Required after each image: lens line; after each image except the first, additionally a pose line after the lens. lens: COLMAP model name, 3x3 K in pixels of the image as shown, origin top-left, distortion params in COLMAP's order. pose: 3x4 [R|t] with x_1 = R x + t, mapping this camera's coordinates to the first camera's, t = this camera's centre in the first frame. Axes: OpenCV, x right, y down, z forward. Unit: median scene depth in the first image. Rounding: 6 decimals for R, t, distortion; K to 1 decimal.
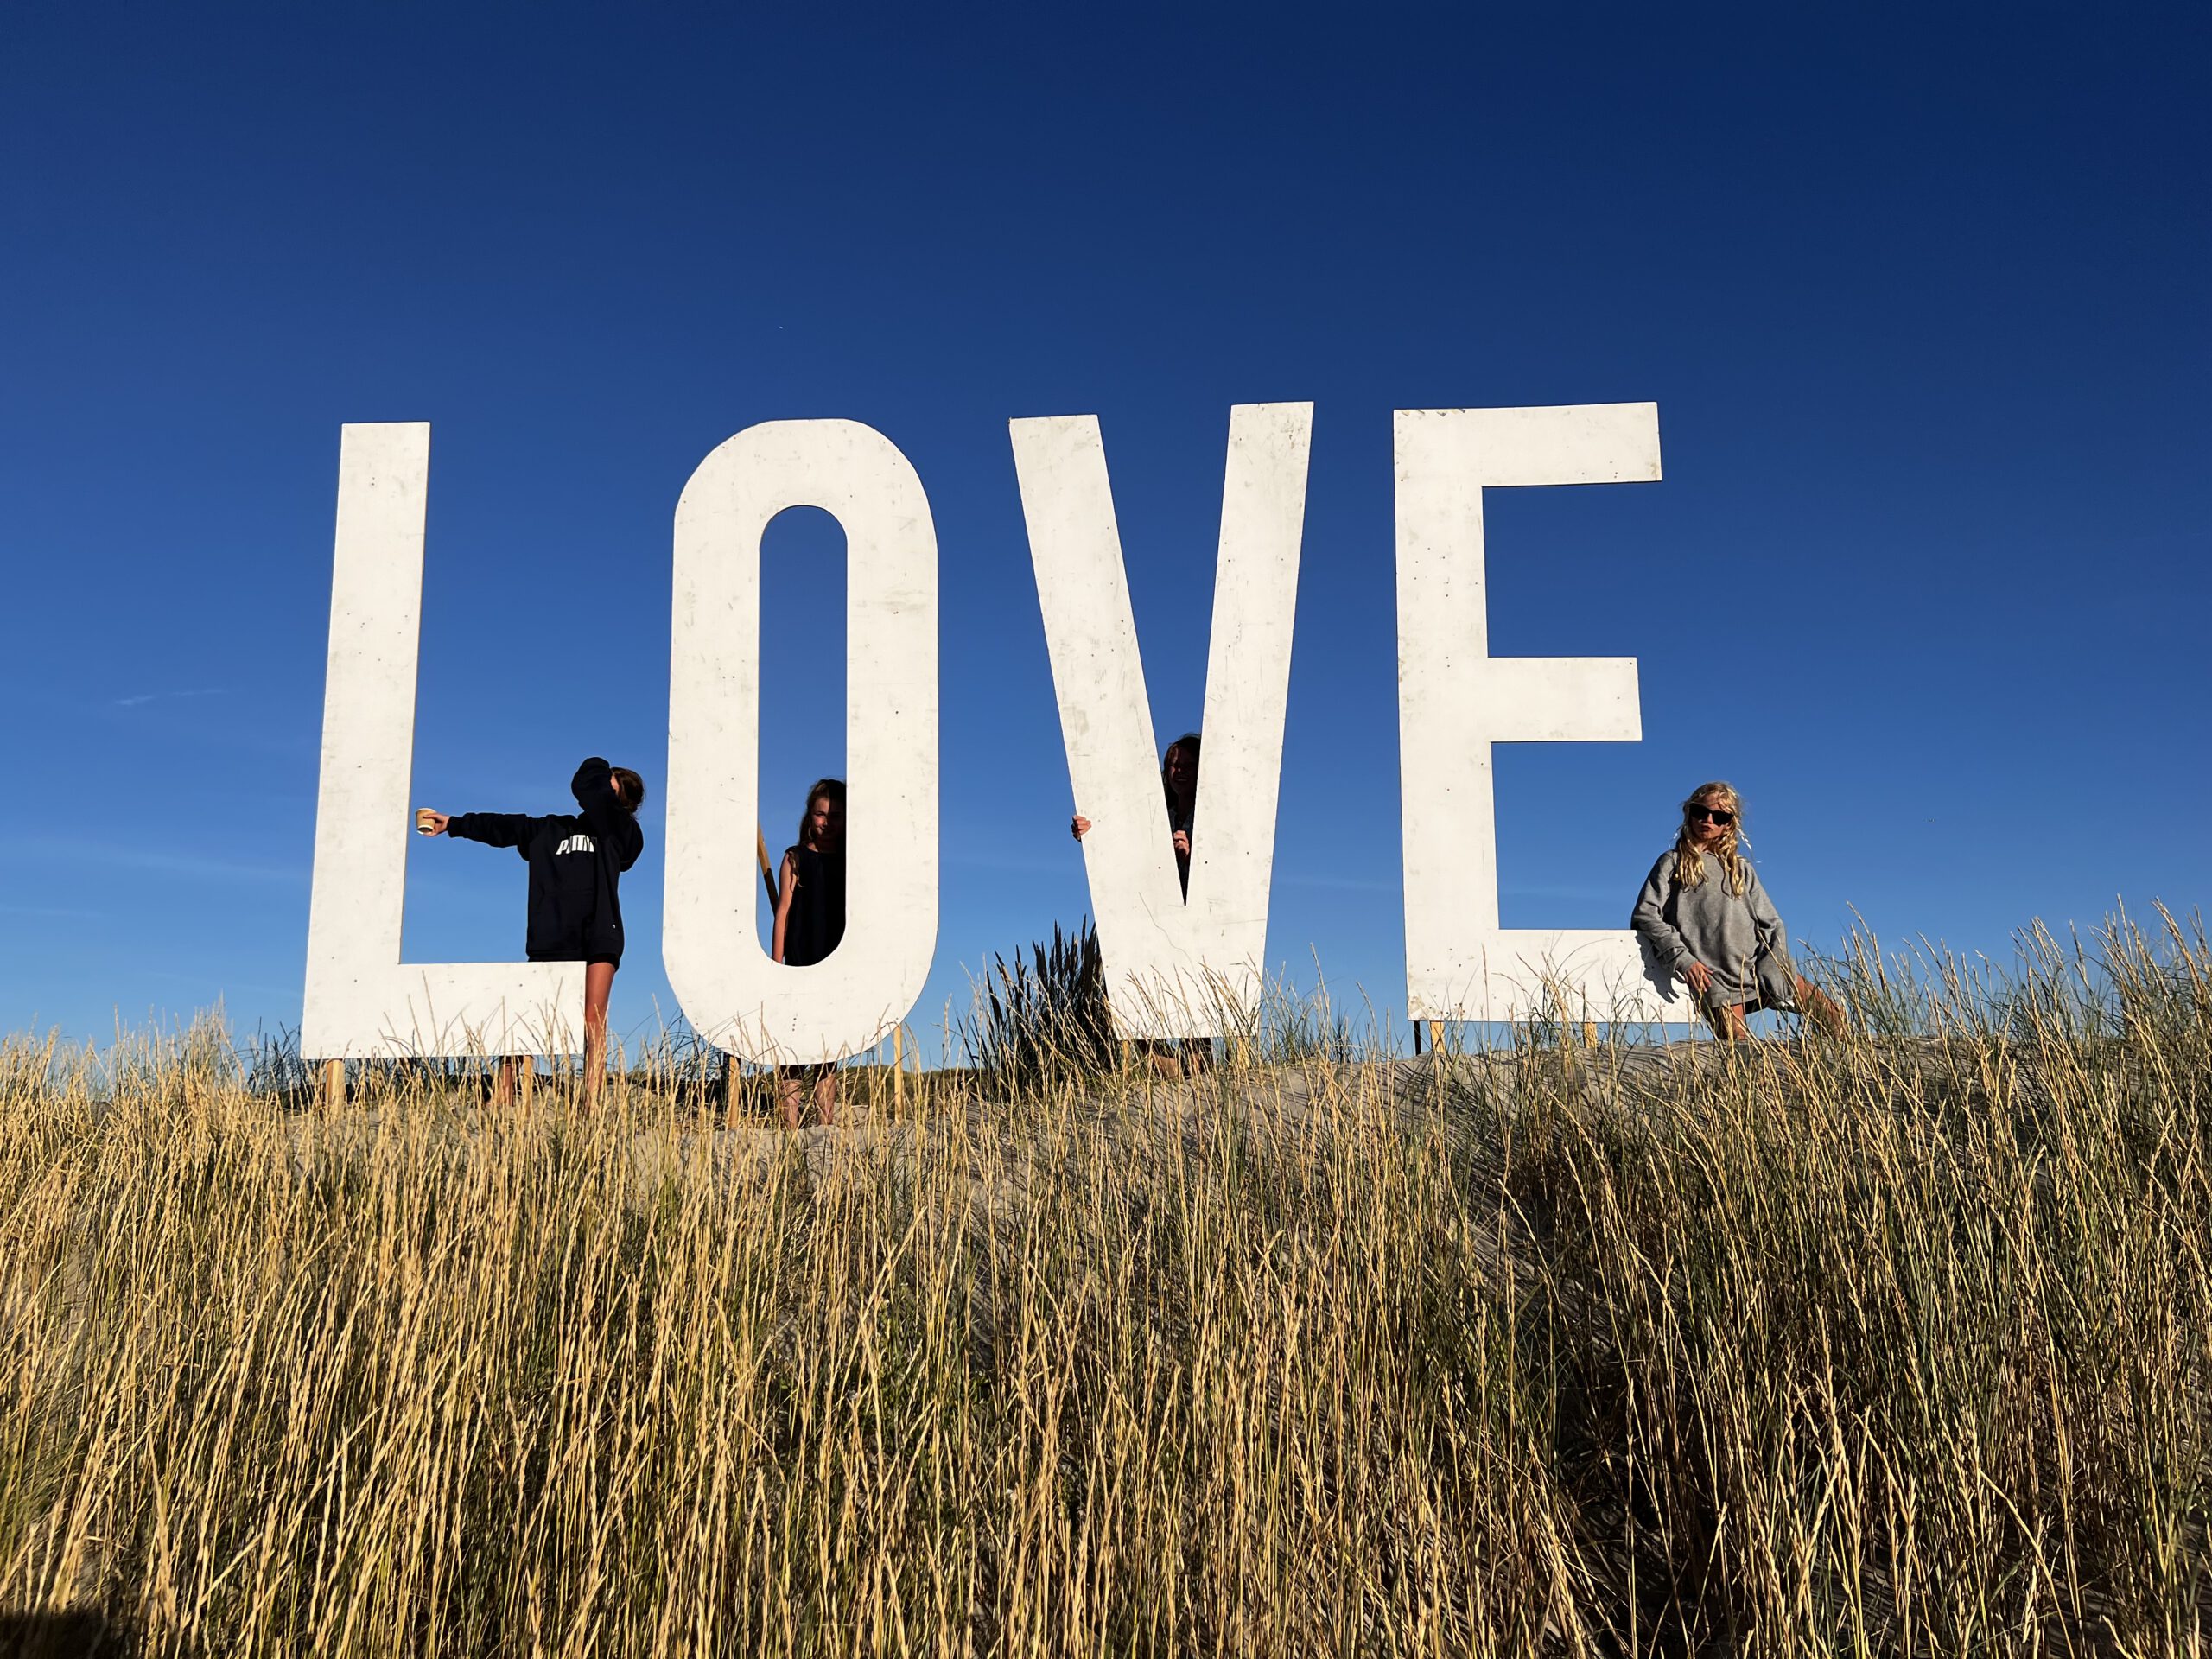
lens RADIAL K [[1655.7, 0, 1093.1], [0, 1655.7, 827.7], [0, 0, 1]] dist [0.071123, -0.071751]
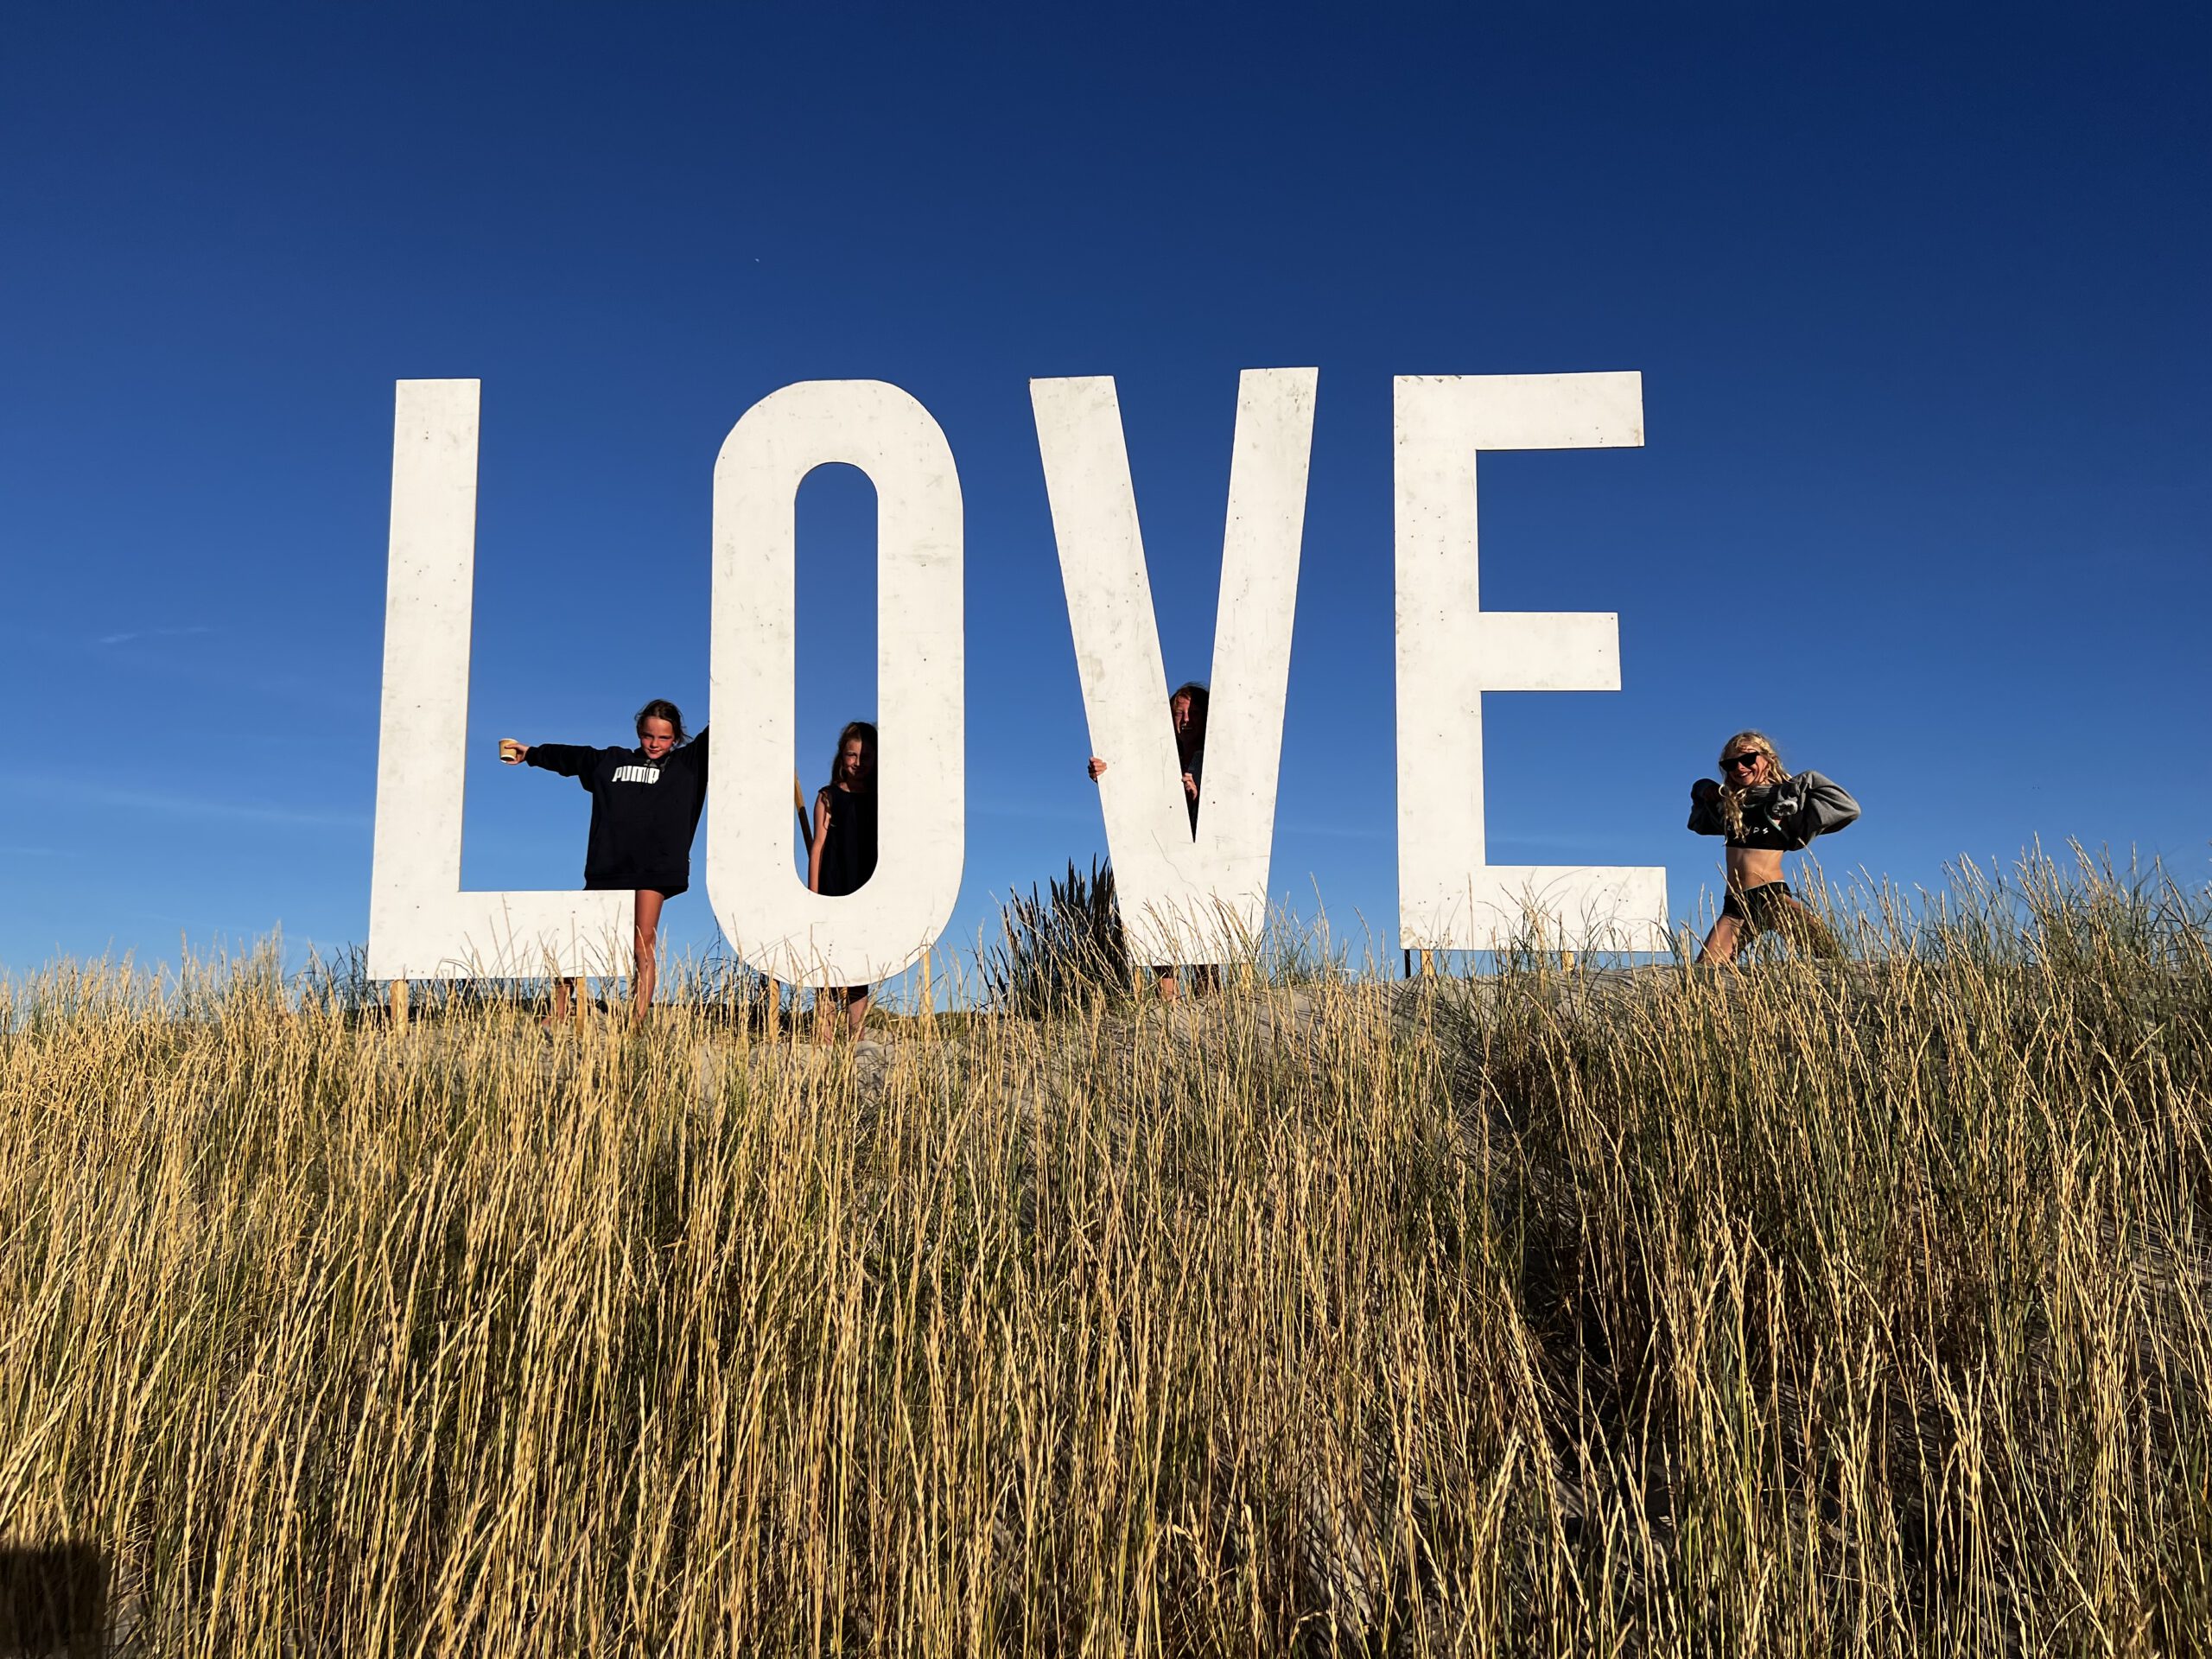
lens RADIAL K [[1655.7, 0, 1108.2], [0, 1655.7, 840.2], [0, 0, 1]] dist [0.071123, -0.071751]
pose [[0.999866, 0.006126, 0.015203, -0.016238], [-0.006723, 0.999194, 0.039577, 0.003432], [-0.014949, -0.039673, 0.999101, -0.070858]]
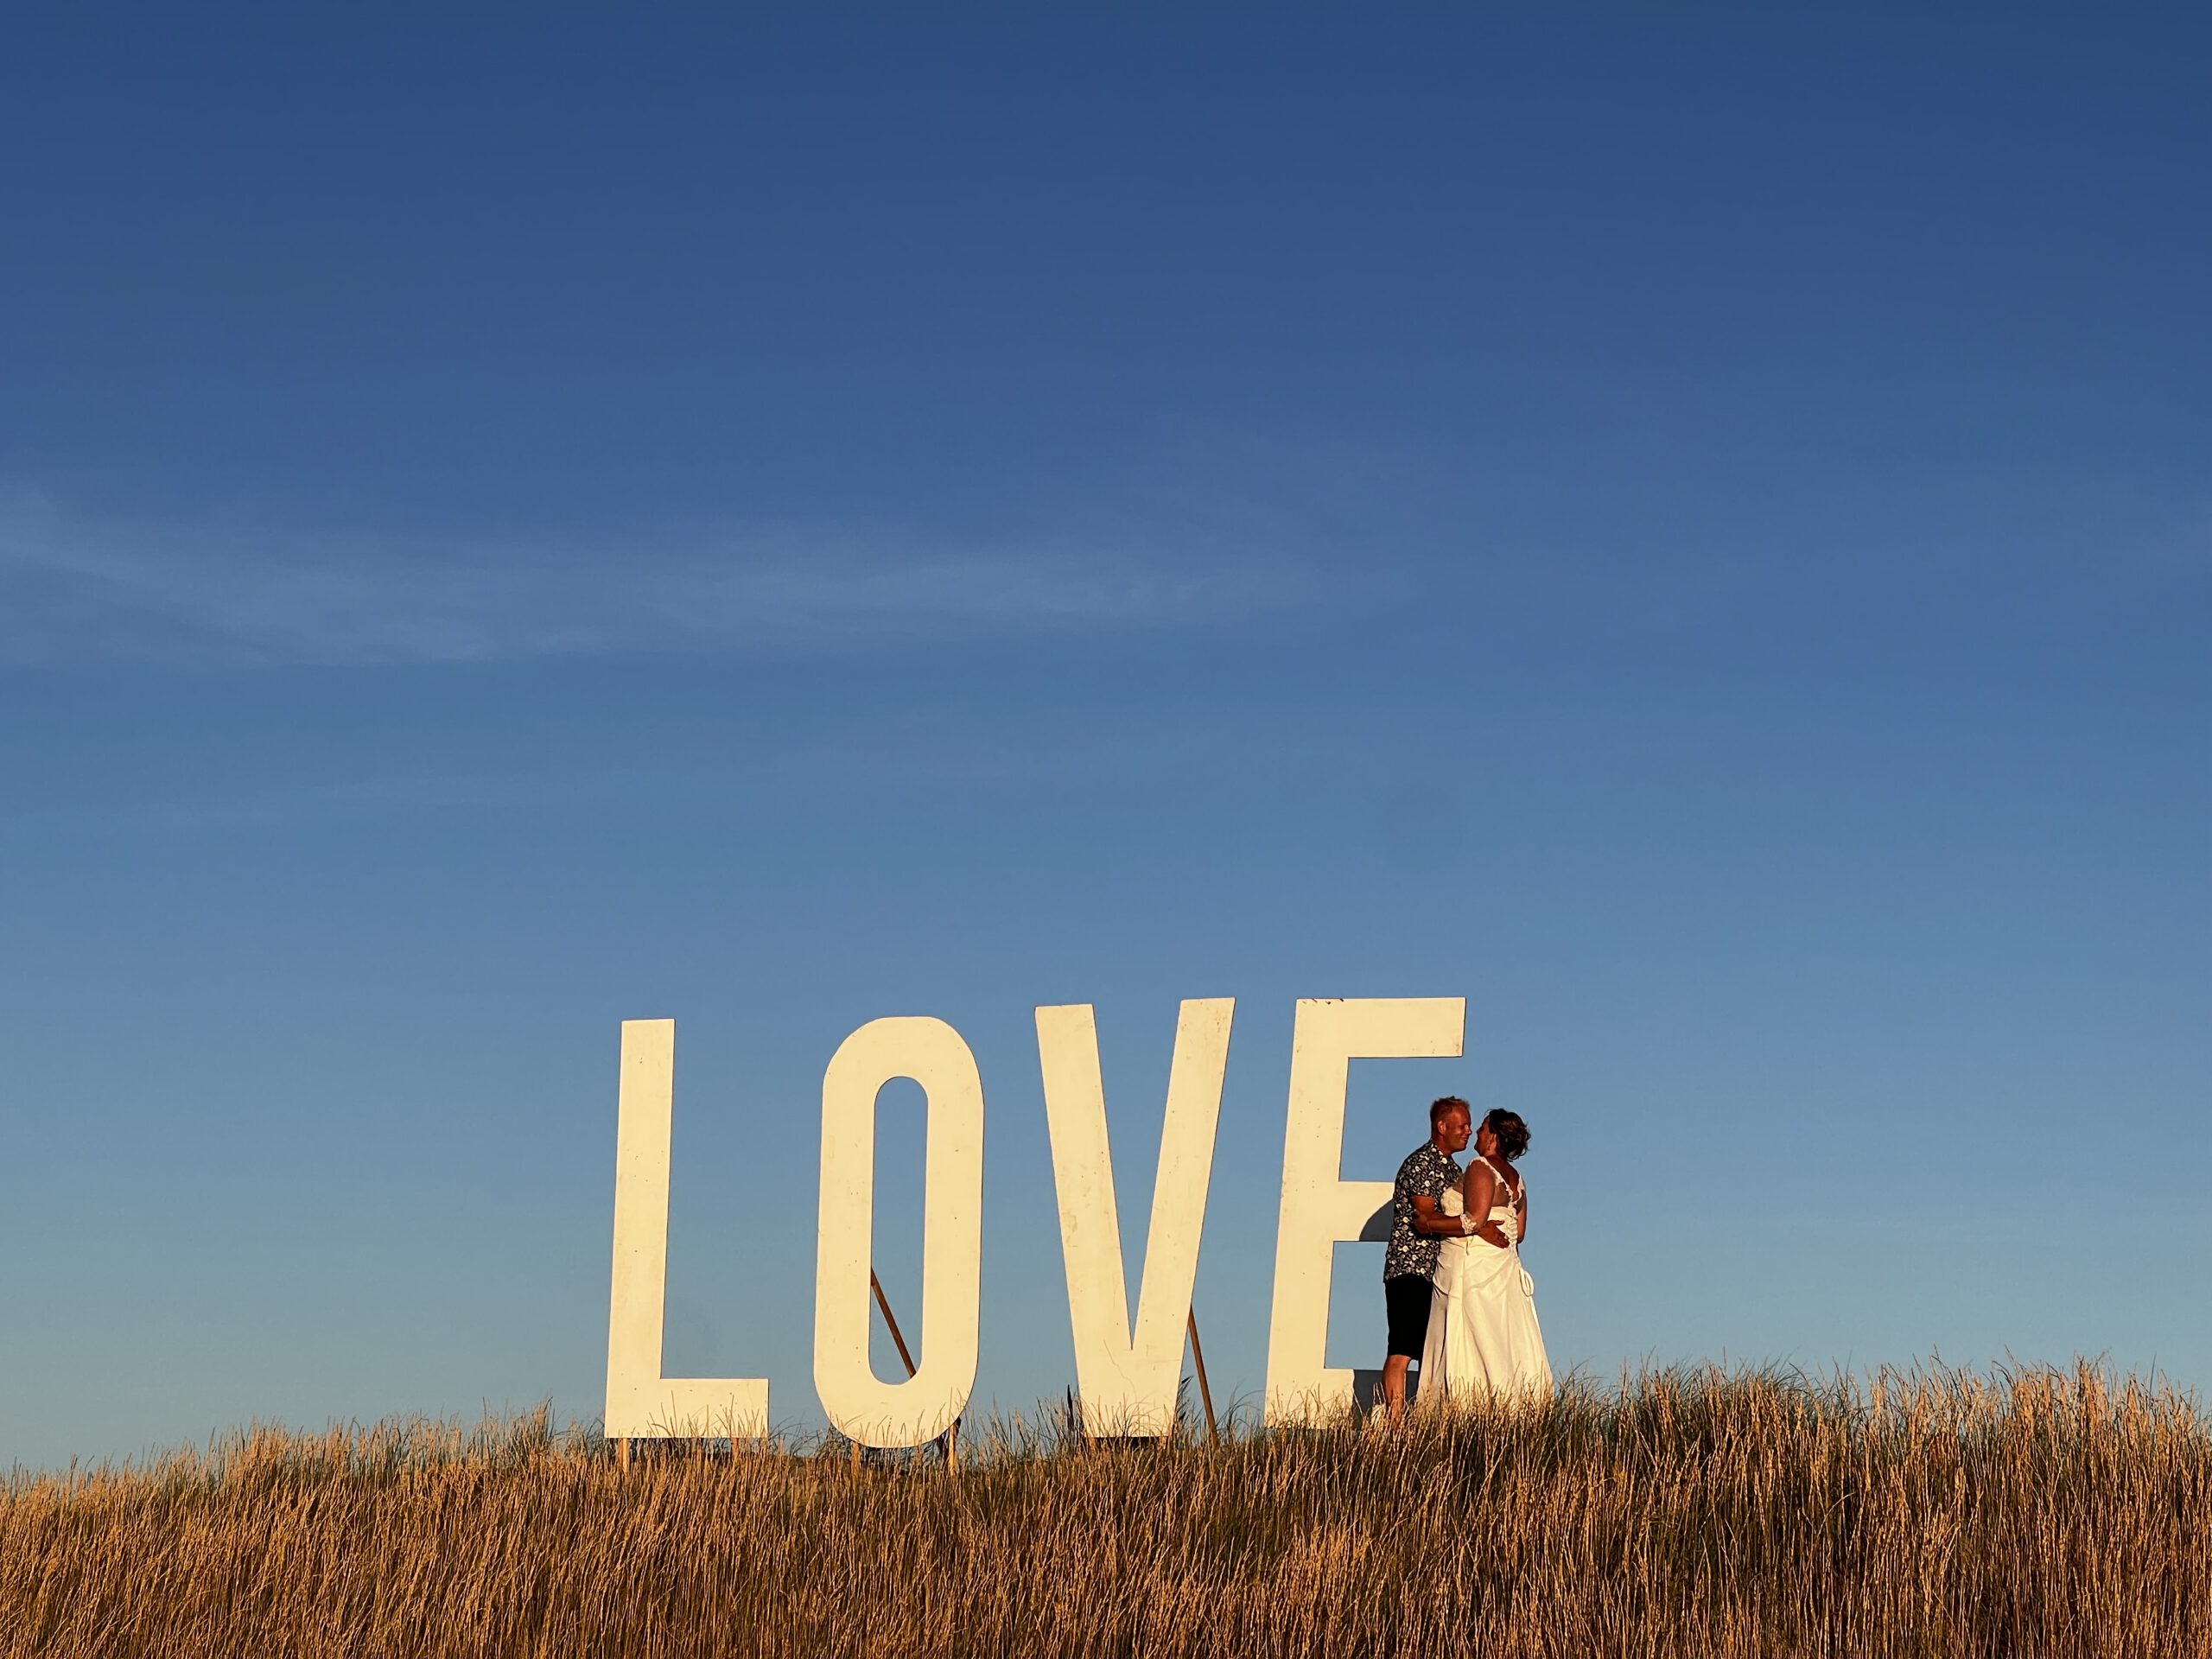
lens RADIAL K [[4989.7, 0, 1104.5], [0, 4989.7, 830.1], [0, 0, 1]] dist [0.566999, 0.000000]
pose [[0.947111, -0.012233, -0.320673, 1.497278], [0.021254, 0.999470, 0.024646, -0.538540], [0.320202, -0.030158, 0.946869, -3.317328]]
